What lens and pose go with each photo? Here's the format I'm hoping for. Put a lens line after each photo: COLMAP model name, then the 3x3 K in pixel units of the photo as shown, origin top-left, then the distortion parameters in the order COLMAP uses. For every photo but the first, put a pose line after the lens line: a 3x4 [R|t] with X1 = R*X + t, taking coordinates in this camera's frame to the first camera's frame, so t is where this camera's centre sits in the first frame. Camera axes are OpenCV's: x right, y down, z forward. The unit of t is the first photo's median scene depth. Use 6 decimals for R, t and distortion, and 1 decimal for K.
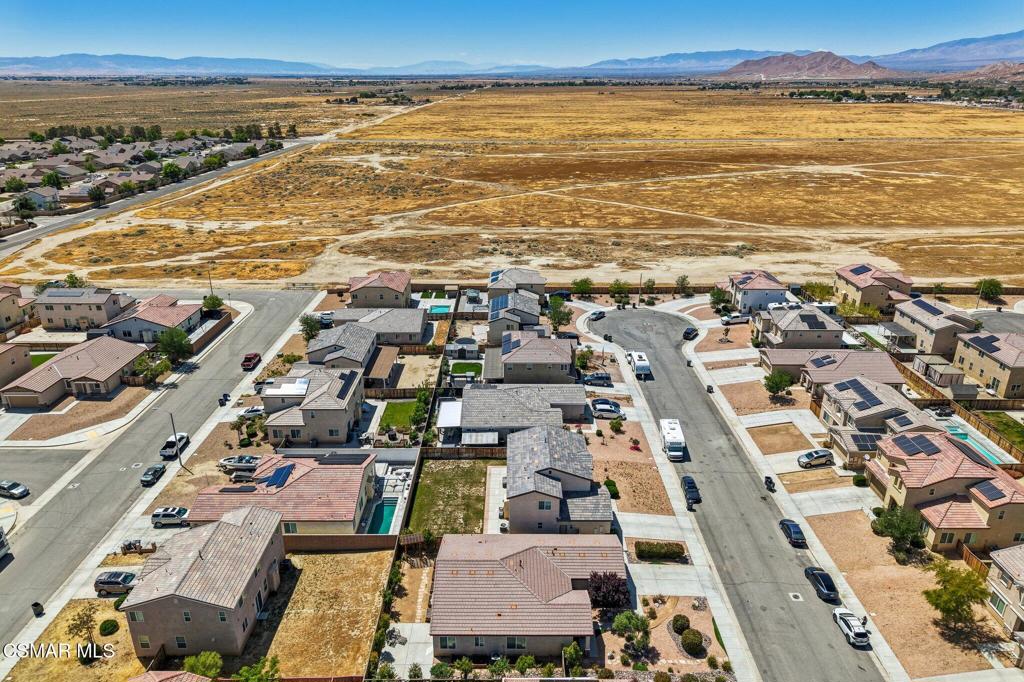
lens RADIAL K [[683.2, 0, 512.0], [0, 683.2, 341.0], [0, 0, 1]] dist [0.026526, -0.032163]
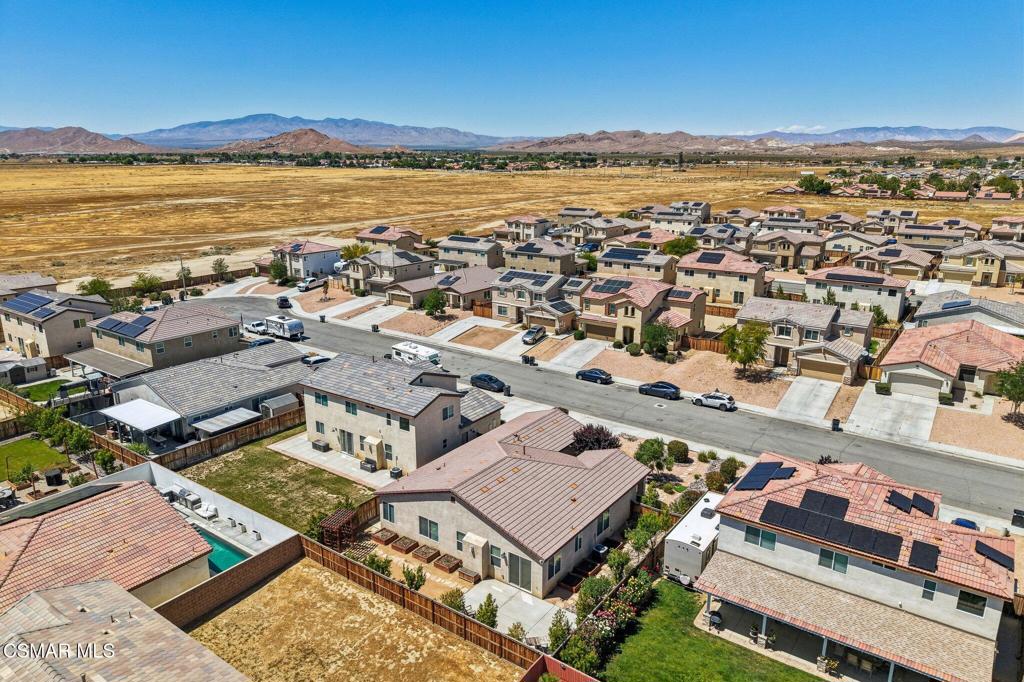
lens RADIAL K [[683.2, 0, 512.0], [0, 683.2, 341.0], [0, 0, 1]] dist [0.026526, -0.032163]
pose [[0.582965, -0.212815, 0.784131, -0.436359], [0.291298, 0.955674, 0.042805, 0.137331], [-0.758483, 0.203462, 0.619117, 0.413953]]
